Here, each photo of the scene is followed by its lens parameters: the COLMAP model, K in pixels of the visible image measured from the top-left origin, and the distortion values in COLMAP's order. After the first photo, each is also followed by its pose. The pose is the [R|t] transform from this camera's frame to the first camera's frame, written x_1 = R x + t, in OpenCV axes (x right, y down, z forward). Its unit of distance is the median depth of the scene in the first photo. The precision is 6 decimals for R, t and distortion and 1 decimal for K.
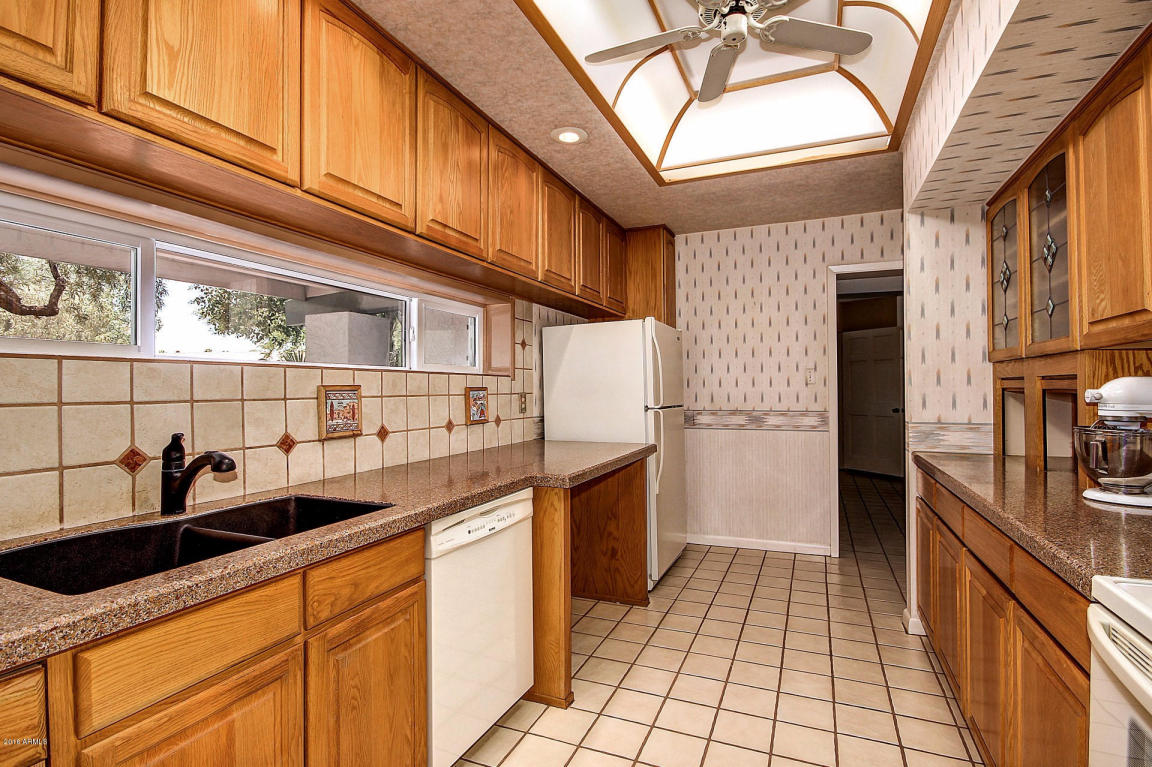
lens RADIAL K [[571.3, 0, 586.7], [0, 571.3, 382.4], [0, 0, 1]] dist [-0.000778, -0.000112]
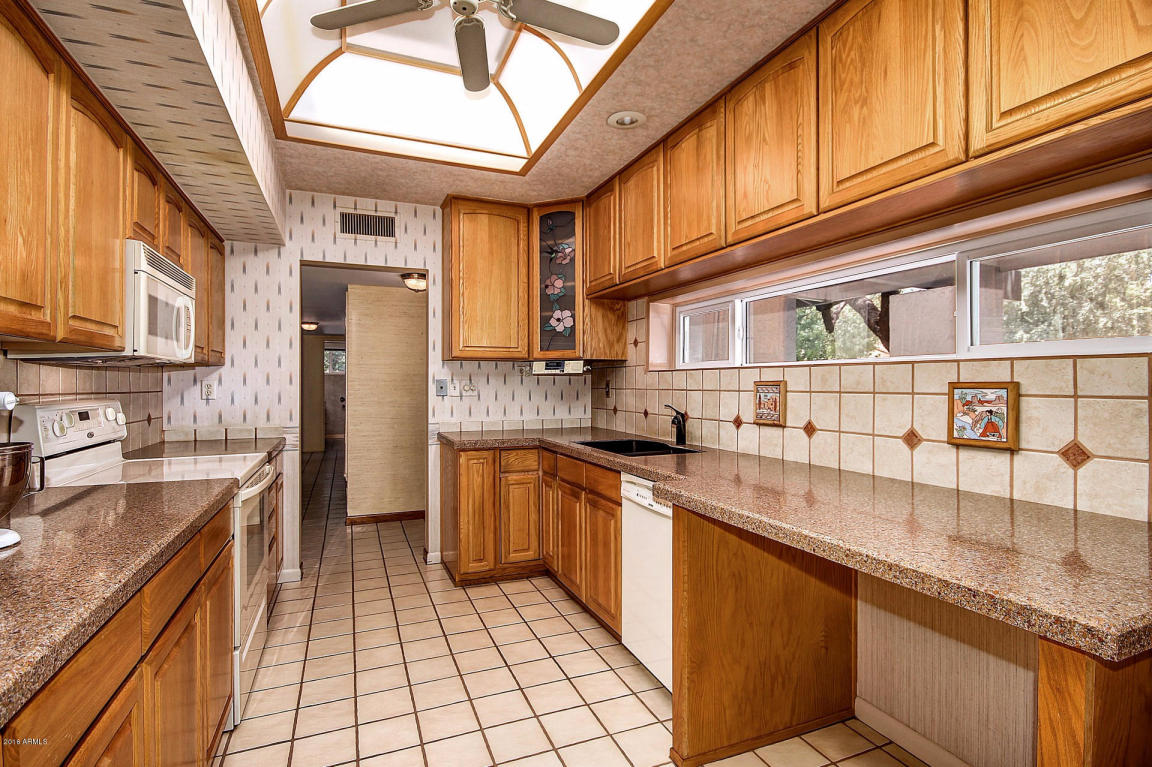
lens RADIAL K [[571.3, 0, 586.7], [0, 571.3, 382.4], [0, 0, 1]] dist [-0.000778, -0.000112]
pose [[-0.707472, 0.004459, -0.706727, 0.617773], [0.012029, 0.999911, -0.005733, 0.009281], [0.706639, -0.012557, -0.707463, 1.428861]]
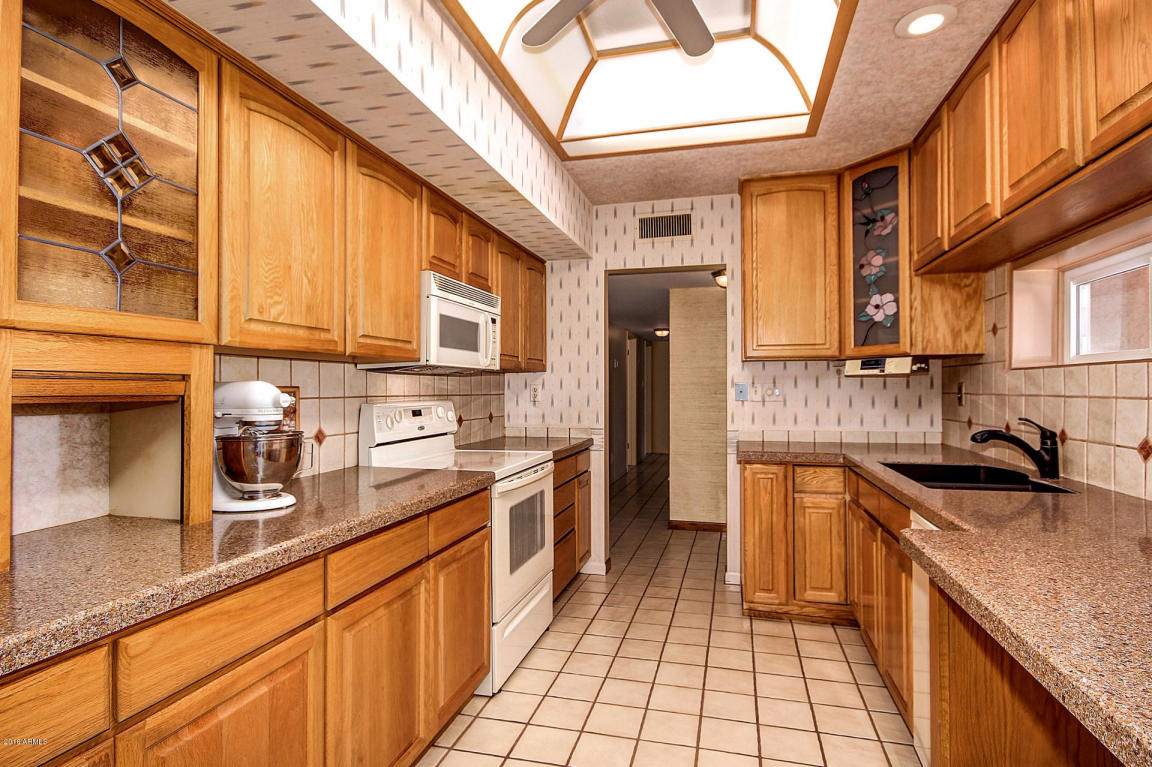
lens RADIAL K [[597.3, 0, 585.4], [0, 597.3, 383.3], [0, 0, 1]] dist [0.000728, 0.000633]
pose [[-0.991646, 0.006158, -0.128843, 0.357986], [0.008580, 0.999797, -0.018254, 0.012540], [0.128705, -0.019207, -0.991497, 1.467926]]
